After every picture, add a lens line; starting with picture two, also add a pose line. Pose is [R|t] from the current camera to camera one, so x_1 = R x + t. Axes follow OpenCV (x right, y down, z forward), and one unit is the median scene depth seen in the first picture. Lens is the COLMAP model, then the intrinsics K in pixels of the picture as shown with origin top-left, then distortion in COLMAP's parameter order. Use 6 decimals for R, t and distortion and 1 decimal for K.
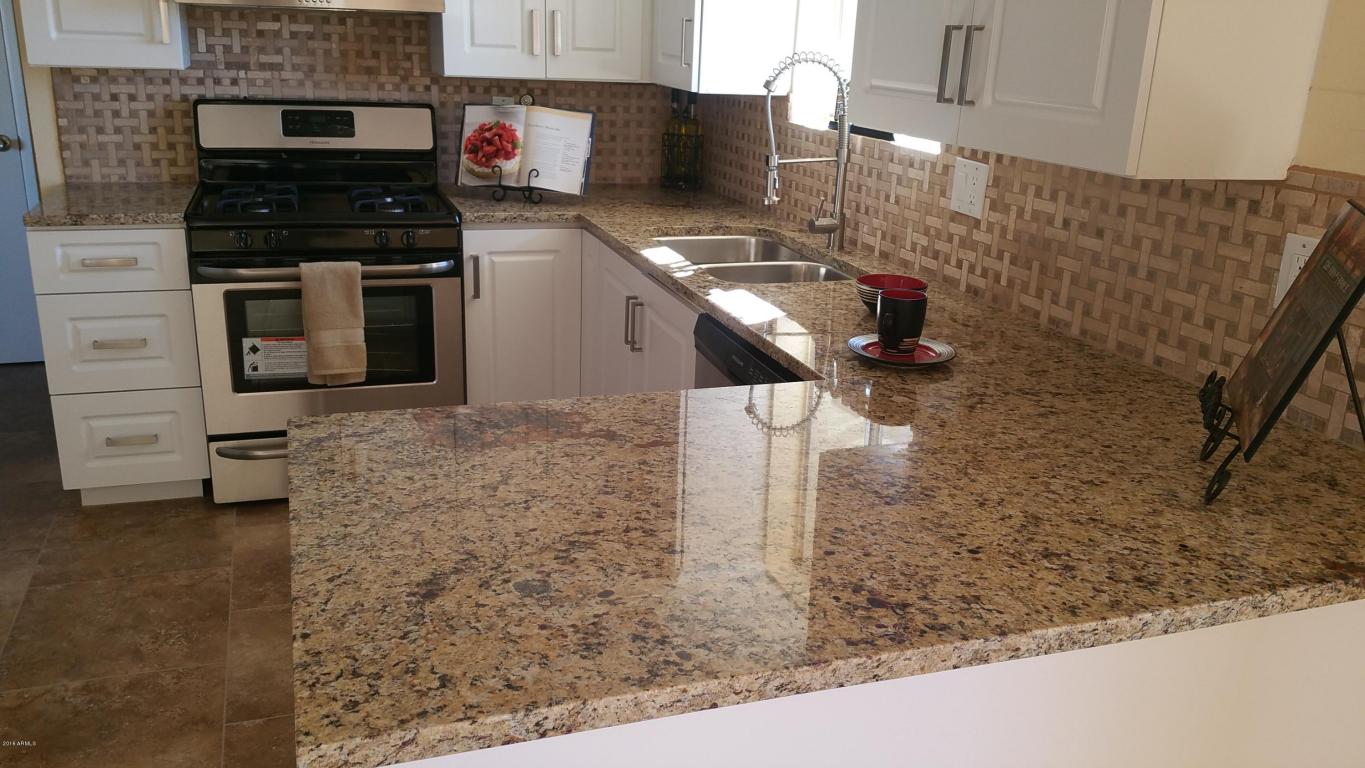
lens RADIAL K [[1155.2, 0, 679.7], [0, 1155.2, 391.9], [0, 0, 1]] dist [0.188672, -0.437258]
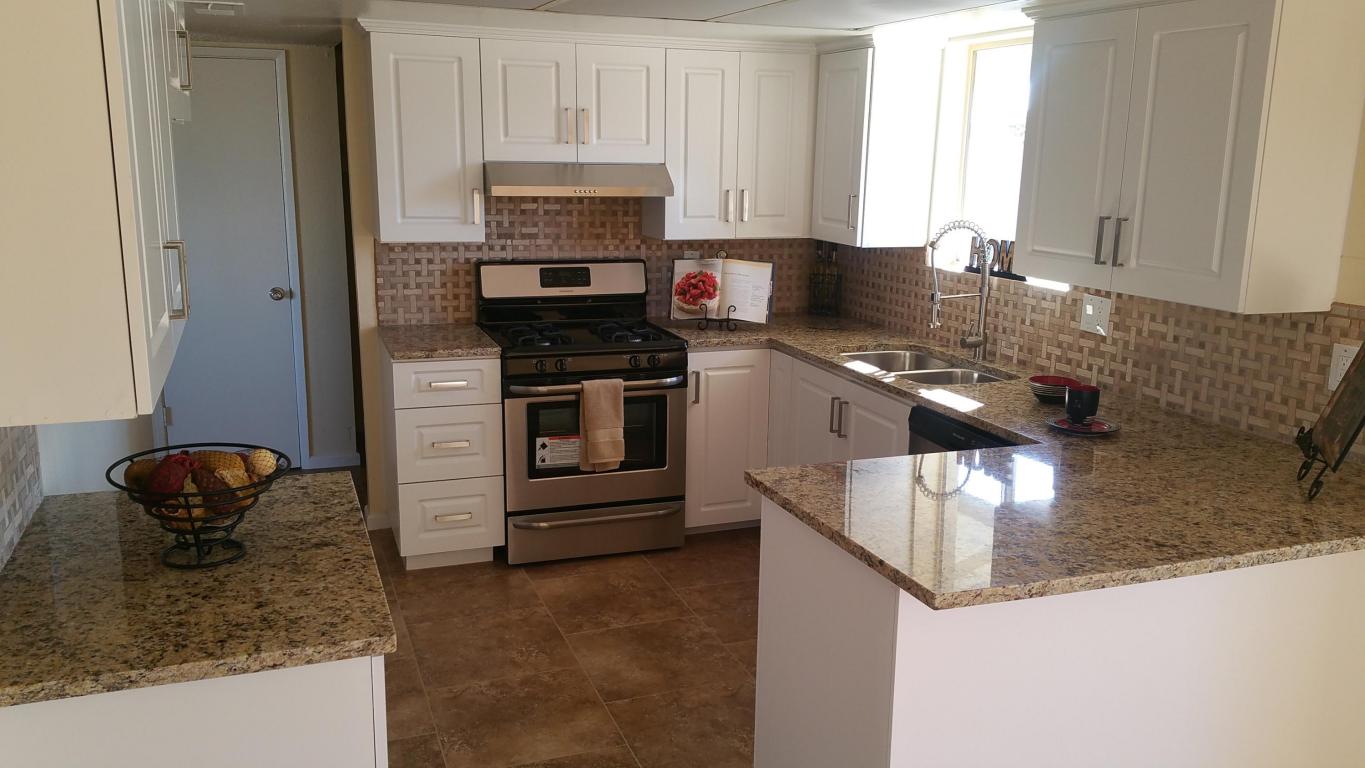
lens RADIAL K [[1155.2, 0, 679.7], [0, 1155.2, 391.9], [0, 0, 1]] dist [0.188672, -0.437258]
pose [[0.999481, -0.027295, 0.017133, -0.248308], [0.028811, 0.995000, -0.095632, 0.036538], [-0.014437, 0.096076, 0.995269, -0.356973]]
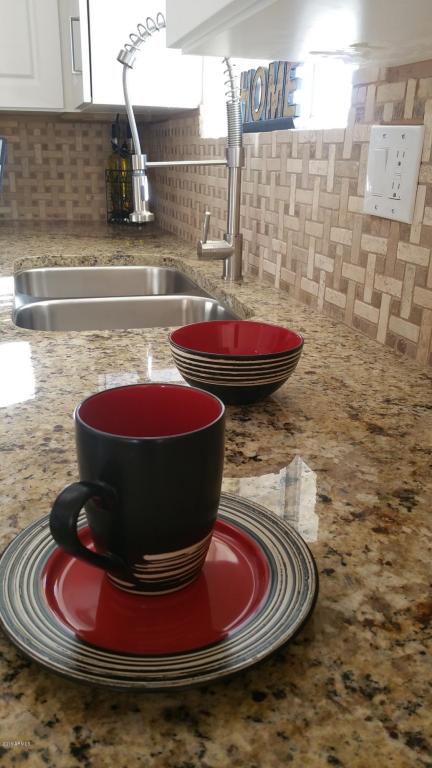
lens RADIAL K [[649.9, 0, 201.5], [0, 649.9, 383.9], [0, 0, 1]] dist [0.188672, -0.437258]
pose [[0.997505, 0.000303, -0.070599, 0.149900], [0.001700, 0.999598, 0.028311, -0.065209], [0.070580, -0.028360, 0.997103, 0.560811]]
